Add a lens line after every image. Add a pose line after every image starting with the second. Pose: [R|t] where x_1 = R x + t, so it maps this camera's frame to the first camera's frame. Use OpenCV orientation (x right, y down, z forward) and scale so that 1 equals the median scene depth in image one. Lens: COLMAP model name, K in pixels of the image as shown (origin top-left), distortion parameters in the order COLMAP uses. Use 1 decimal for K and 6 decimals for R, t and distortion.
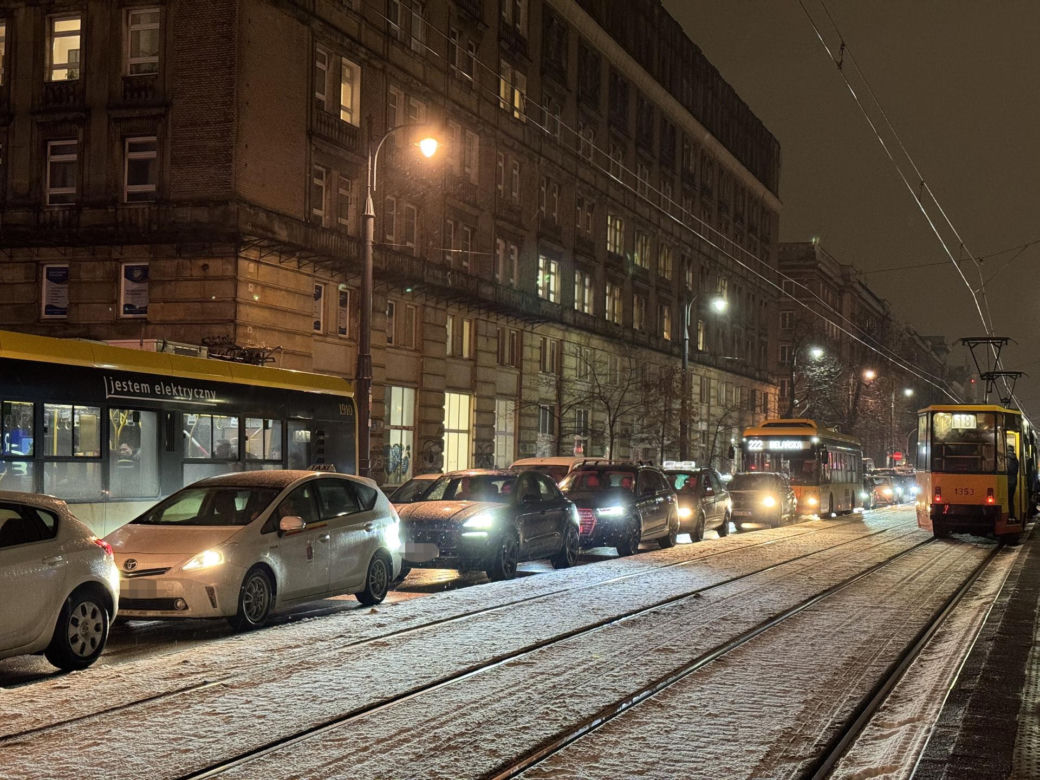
lens RADIAL K [[1618.0, 0, 520.0], [0, 1618.0, 390.0], [0, 0, 1]] dist [0.218019, 0.054295]
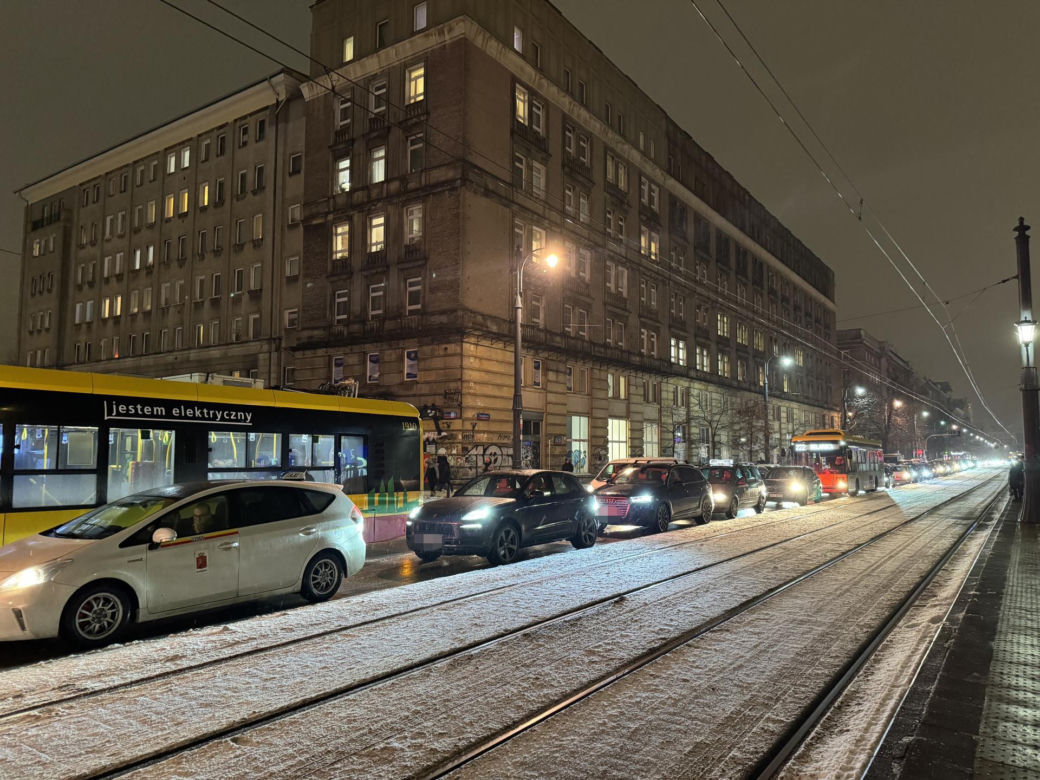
lens RADIAL K [[741.4, 0, 520.0], [0, 741.4, 390.0], [0, 0, 1]] dist [0.096781, -0.133881]
pose [[0.961990, -0.039796, -0.270169, 0.082745], [0.027036, 0.998343, -0.050788, 0.008767], [0.271743, 0.041553, 0.961472, 0.248388]]
